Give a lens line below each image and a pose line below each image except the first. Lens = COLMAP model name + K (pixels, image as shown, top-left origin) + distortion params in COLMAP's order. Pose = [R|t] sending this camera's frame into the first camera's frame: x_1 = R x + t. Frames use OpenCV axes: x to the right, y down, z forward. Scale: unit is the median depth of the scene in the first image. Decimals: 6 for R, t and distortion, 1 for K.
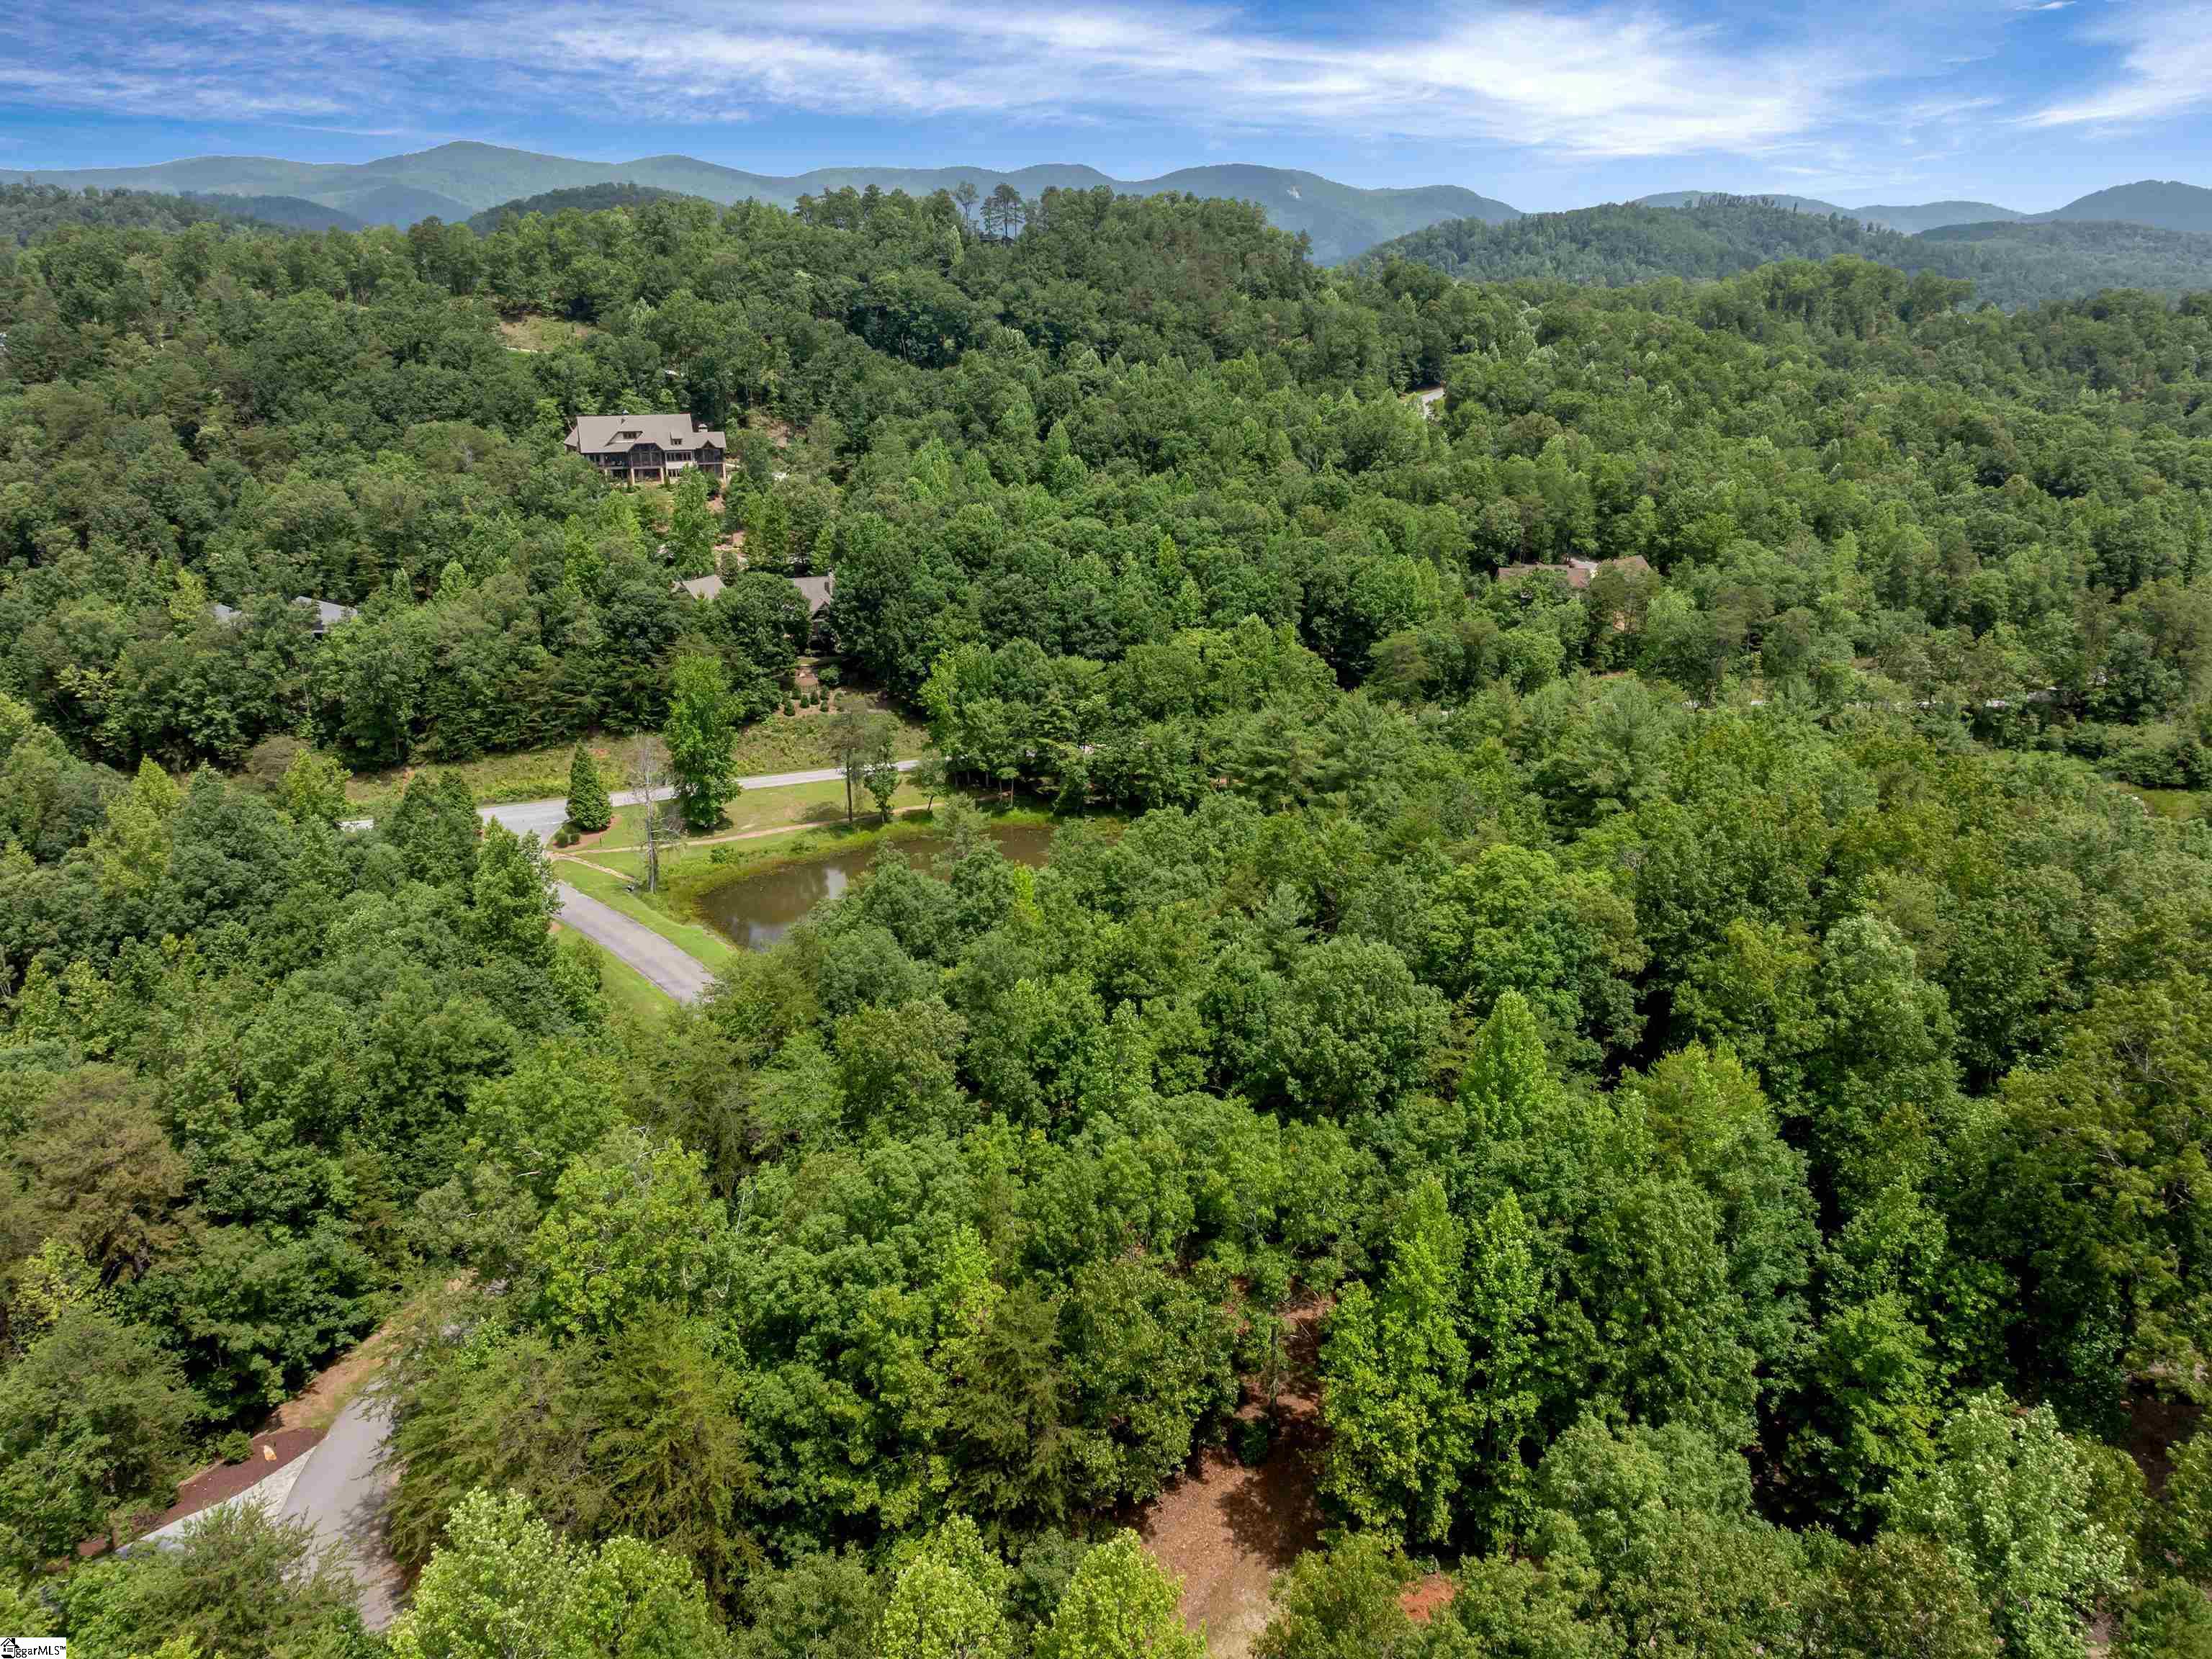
lens RADIAL K [[1555.5, 0, 1114.6], [0, 1555.5, 829.6], [0, 0, 1]] dist [-0.044755, 0.012968]
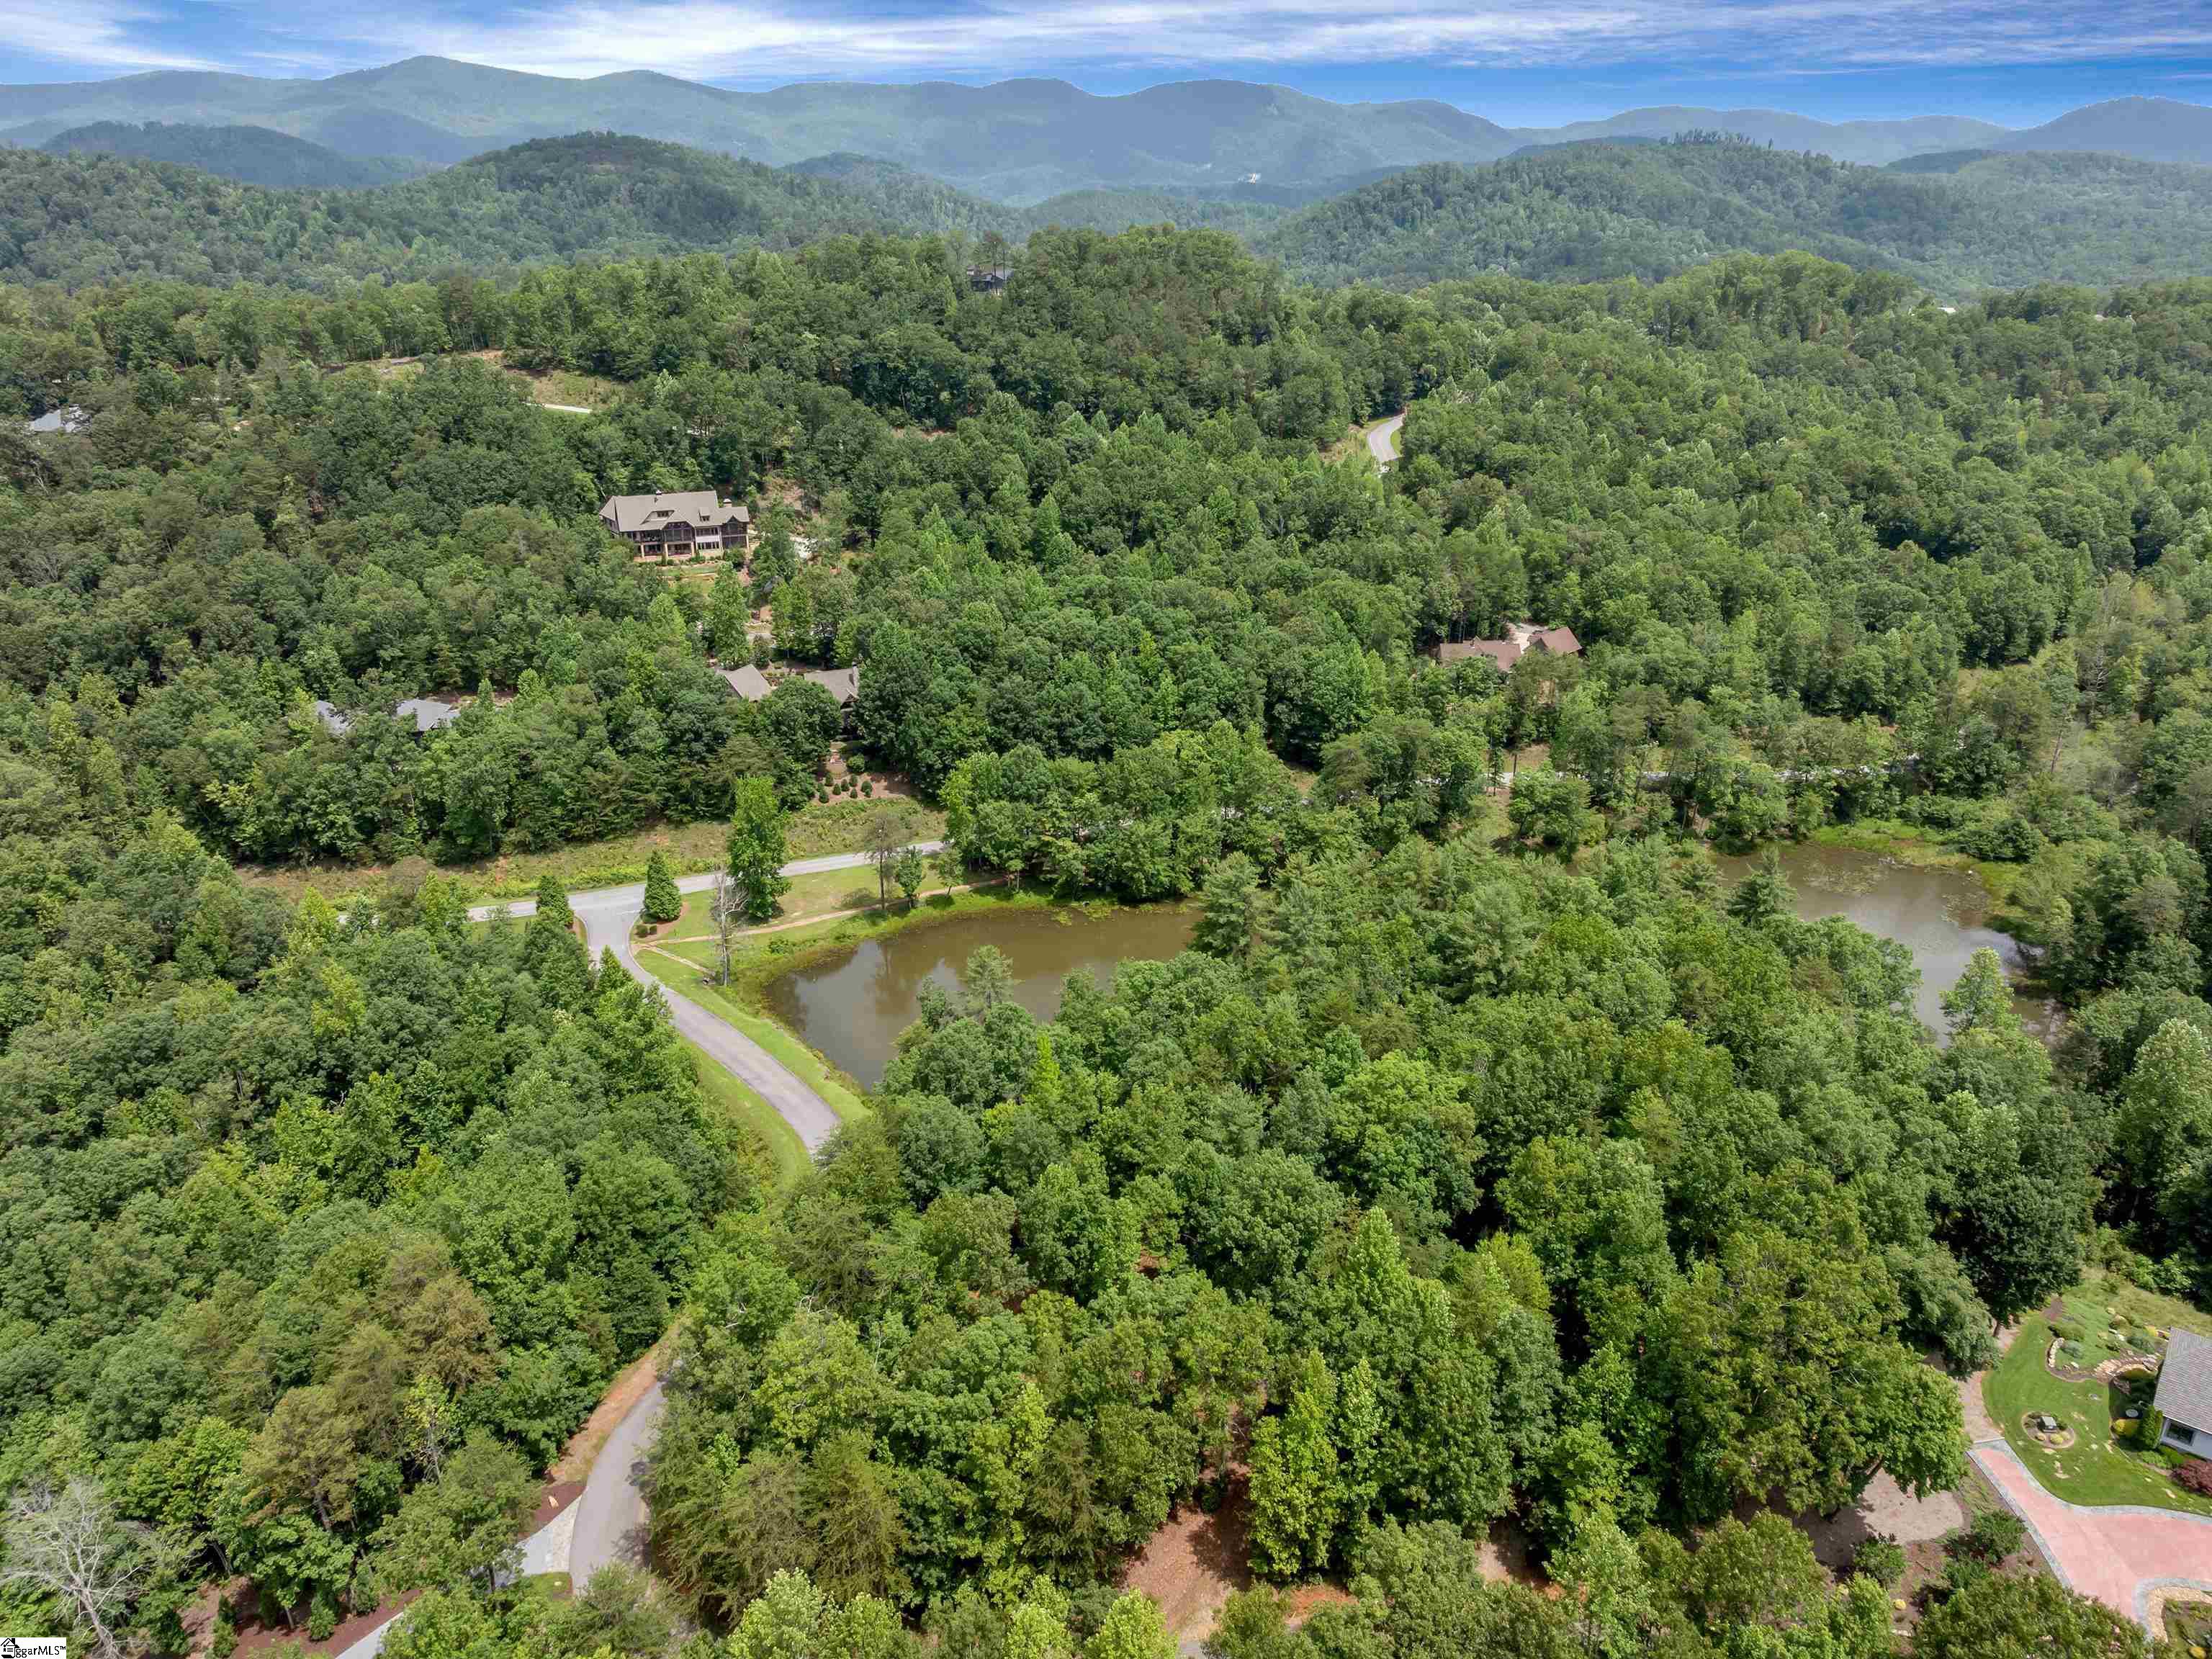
lens RADIAL K [[1555.5, 0, 1112.6], [0, 1555.5, 829.5], [0, 0, 1]] dist [-0.044755, 0.012968]
pose [[0.999910, -0.007304, 0.011216, -0.007071], [0.006694, 0.998549, 0.053439, -0.120724], [-0.011590, -0.053359, 0.998508, -0.174304]]
